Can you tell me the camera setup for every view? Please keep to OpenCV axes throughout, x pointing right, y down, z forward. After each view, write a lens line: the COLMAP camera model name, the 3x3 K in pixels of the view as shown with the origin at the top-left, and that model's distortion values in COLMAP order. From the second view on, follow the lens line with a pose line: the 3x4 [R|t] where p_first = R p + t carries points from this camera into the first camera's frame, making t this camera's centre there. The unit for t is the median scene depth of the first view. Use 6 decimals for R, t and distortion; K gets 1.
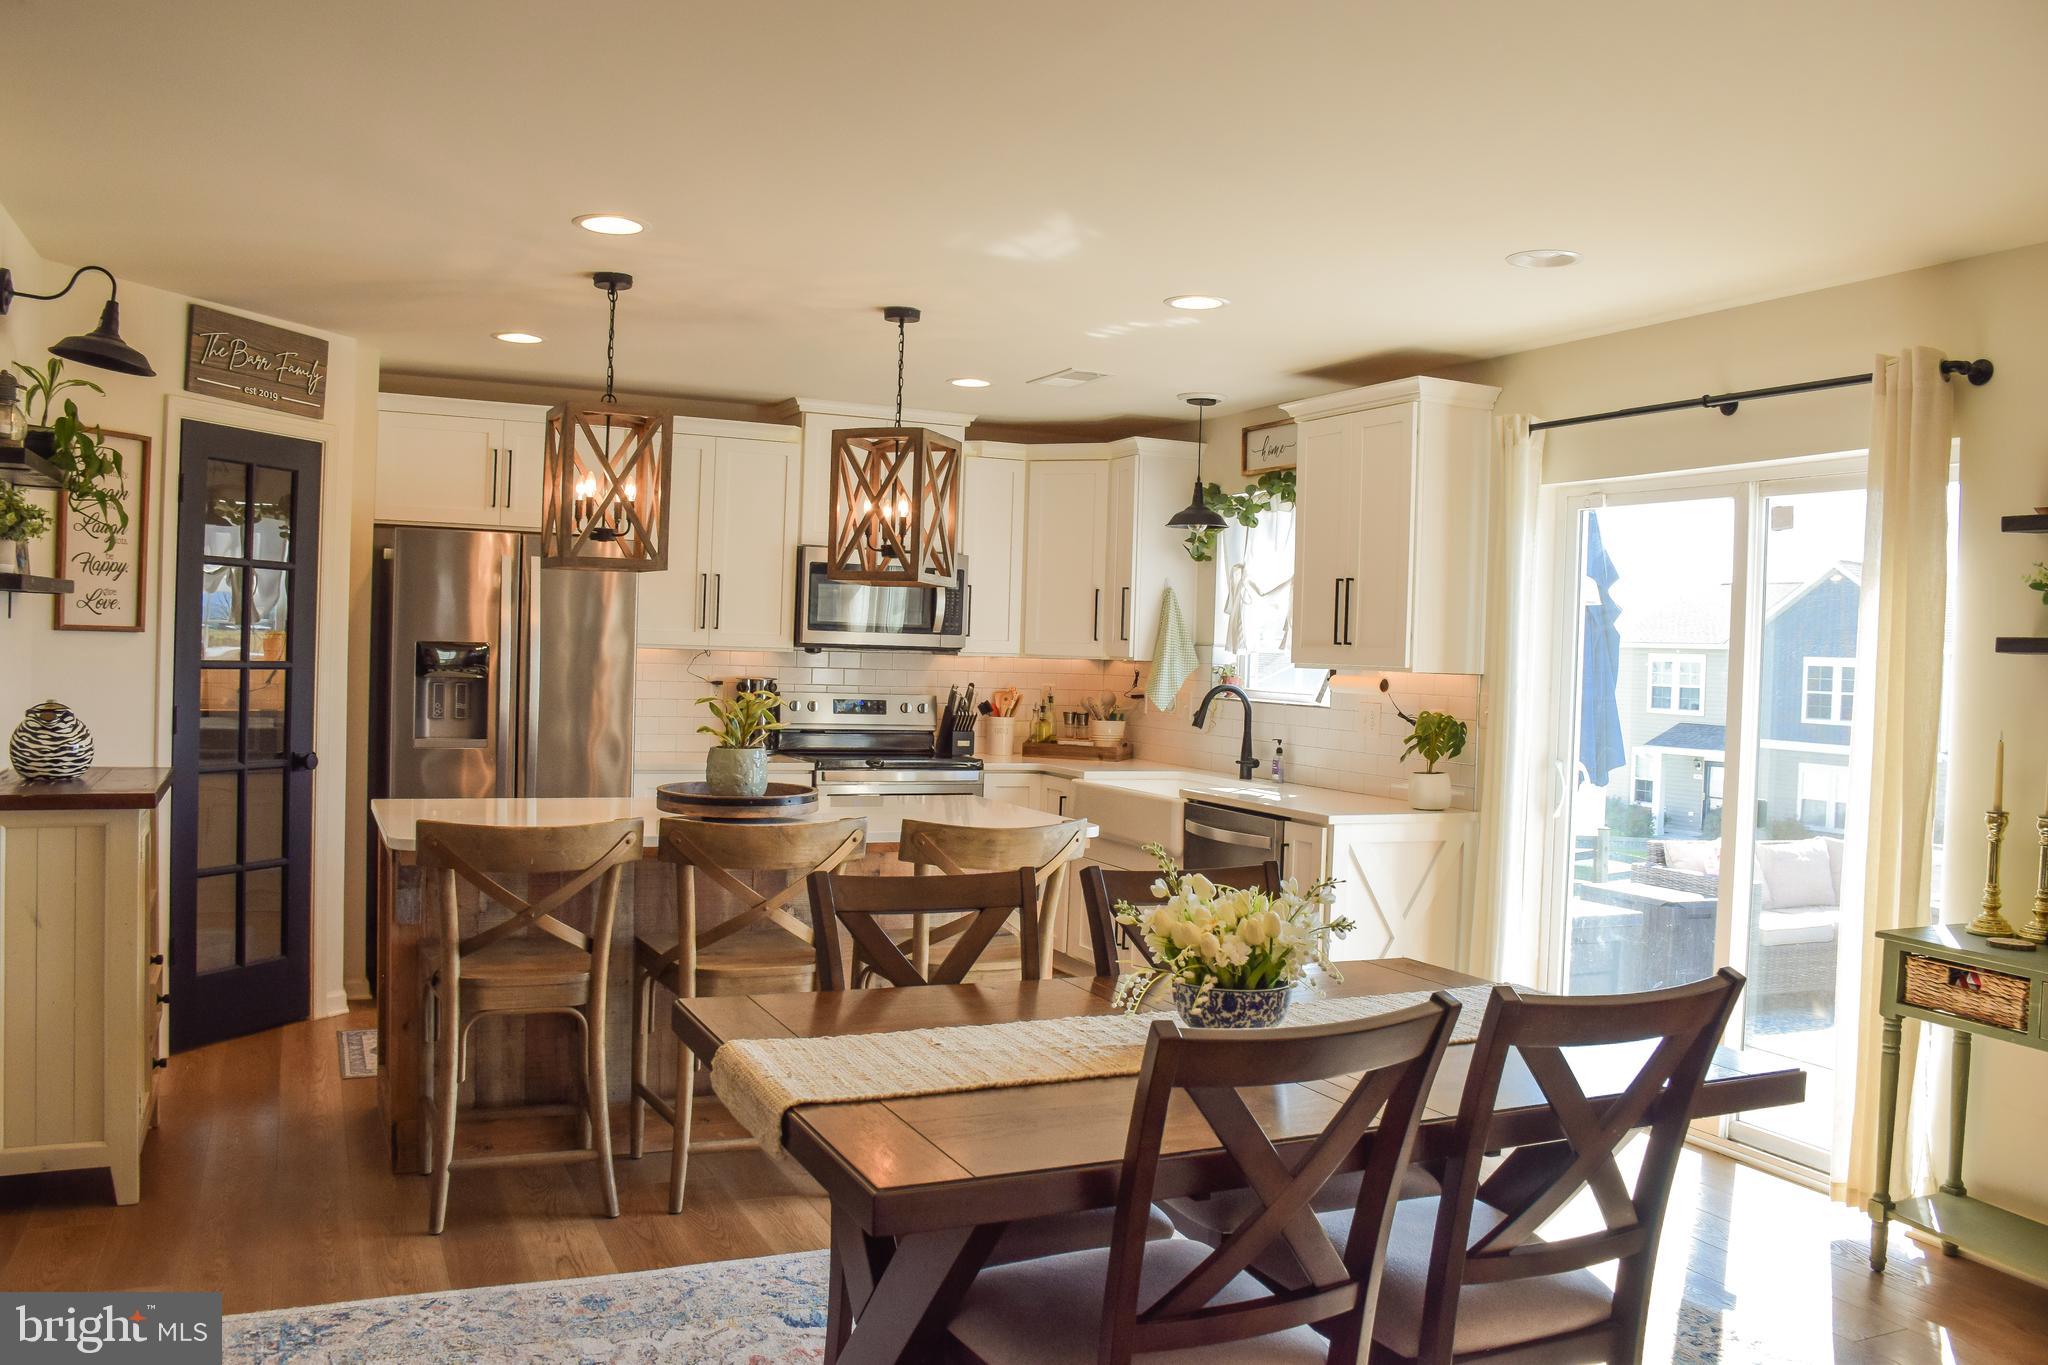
lens RADIAL K [[1602.9, 0, 1024.0], [0, 1602.9, 682.5], [0, 0, 1]] dist [-0.149751, 0.125800]
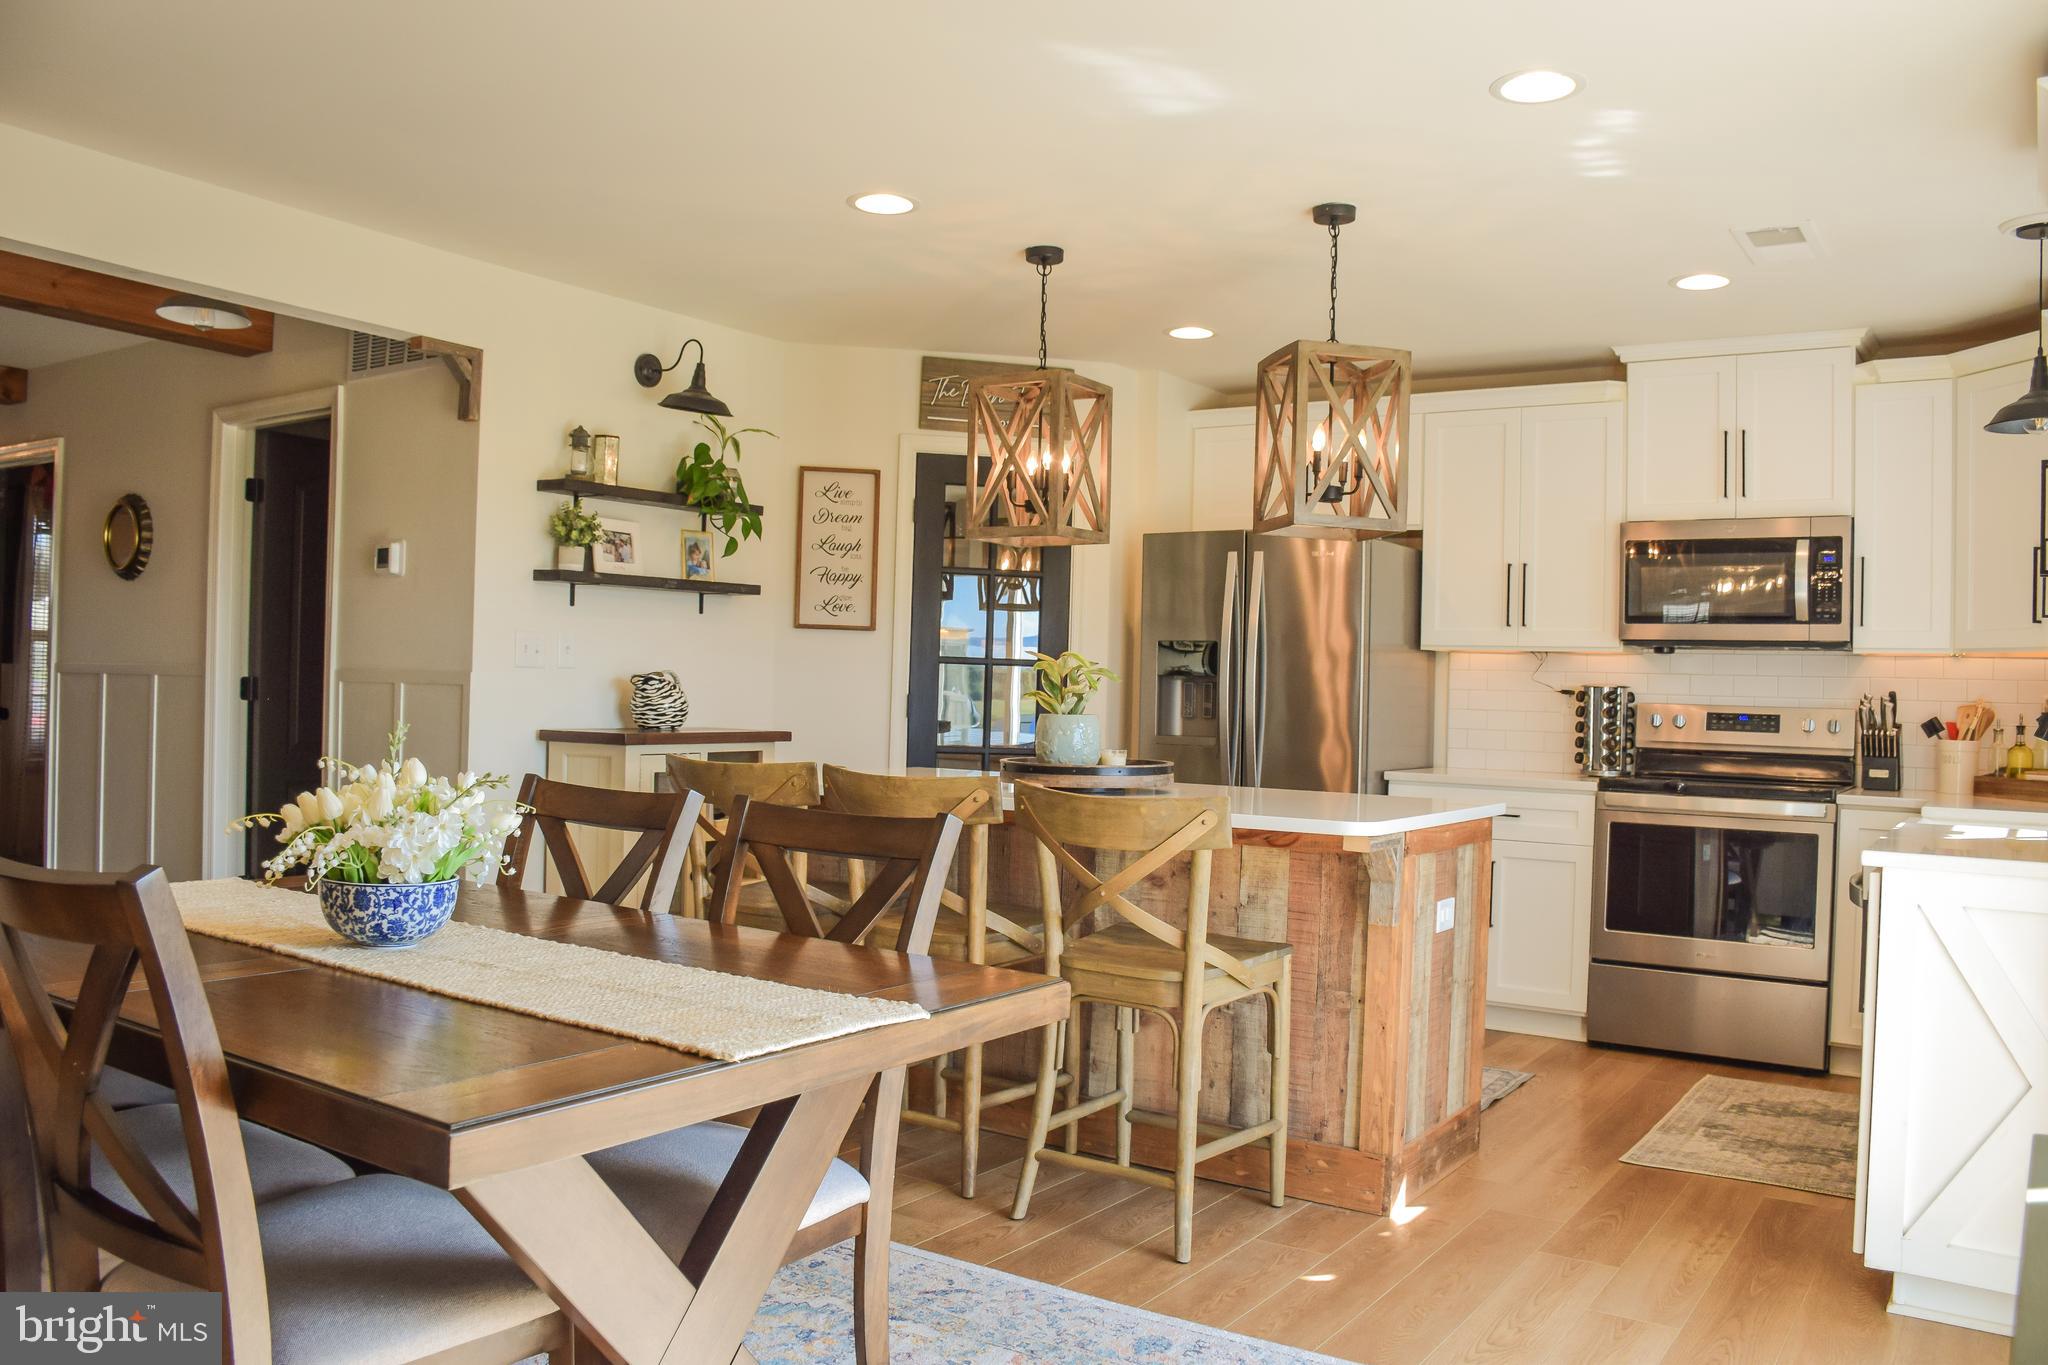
lens RADIAL K [[1602.9, 0, 1024.0], [0, 1602.9, 682.5], [0, 0, 1]] dist [-0.149751, 0.125800]
pose [[0.516582, -0.020397, -0.855995, 0.461330], [-0.028403, 0.998758, -0.040939, 0.045855], [0.855766, 0.045461, 0.515361, 0.373515]]
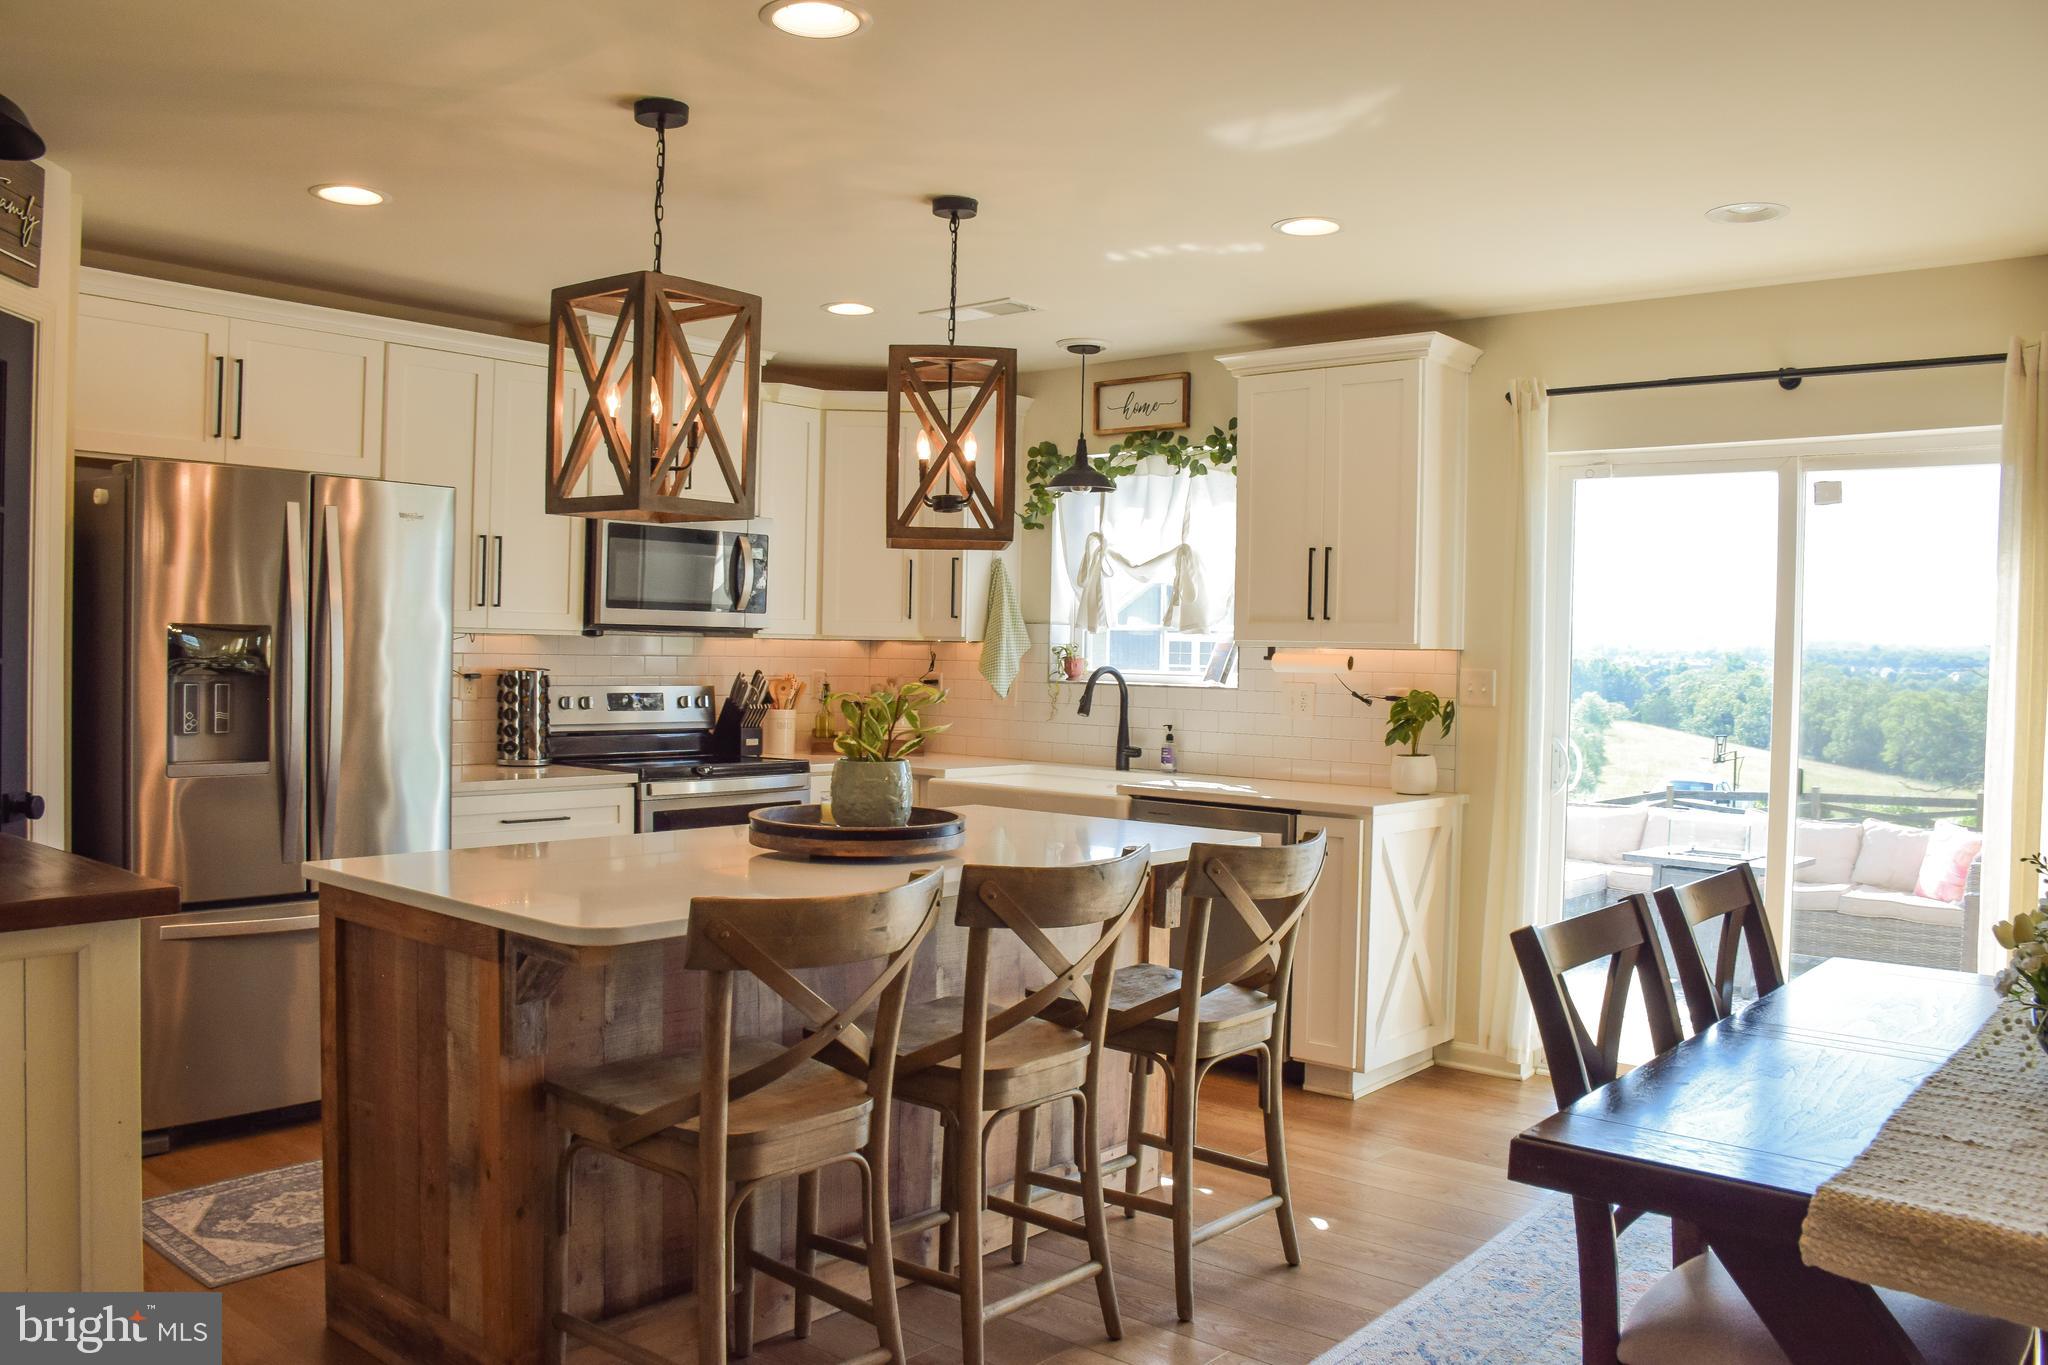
lens RADIAL K [[1602.9, 0, 1024.0], [0, 1602.9, 682.5], [0, 0, 1]] dist [-0.149751, 0.125800]
pose [[0.909189, -0.022504, 0.415774, -0.321542], [0.017903, 0.999728, 0.014962, -0.004106], [-0.415998, -0.006160, 0.909345, 0.221812]]
